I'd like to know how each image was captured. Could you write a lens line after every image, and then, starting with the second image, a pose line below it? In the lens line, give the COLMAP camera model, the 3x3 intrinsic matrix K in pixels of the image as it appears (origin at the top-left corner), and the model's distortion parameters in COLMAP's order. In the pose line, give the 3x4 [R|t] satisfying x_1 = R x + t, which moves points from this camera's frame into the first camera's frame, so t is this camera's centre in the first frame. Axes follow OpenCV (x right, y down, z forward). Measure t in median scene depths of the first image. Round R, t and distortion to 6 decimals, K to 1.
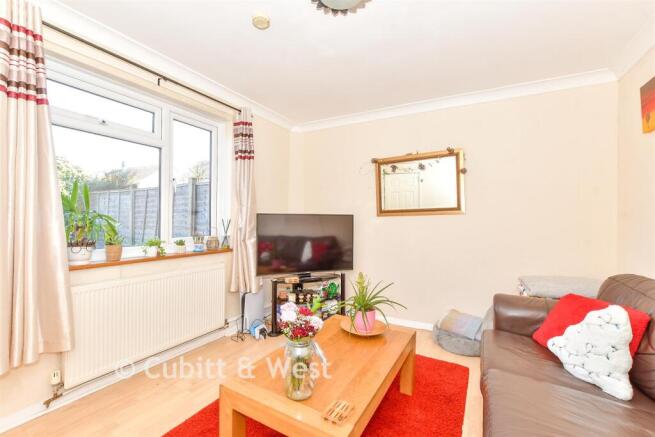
lens RADIAL K [[290.7, 0, 323.3], [0, 290.7, 219.2], [0, 0, 1]] dist [-0.001437, -0.000223]
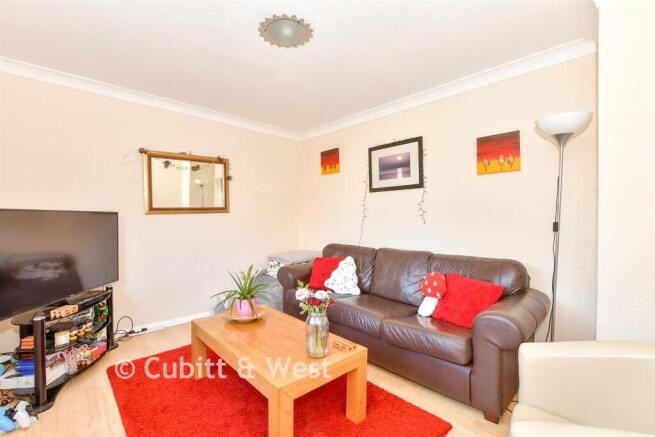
lens RADIAL K [[290.7, 0, 322.9], [0, 290.7, 218.0], [0, 0, 1]] dist [-0.001437, -0.000223]
pose [[0.306944, -0.002309, 0.951725, -0.518818], [0.002075, 0.999996, 0.001757, 0.000584], [-0.951725, 0.001436, 0.306948, 0.230163]]
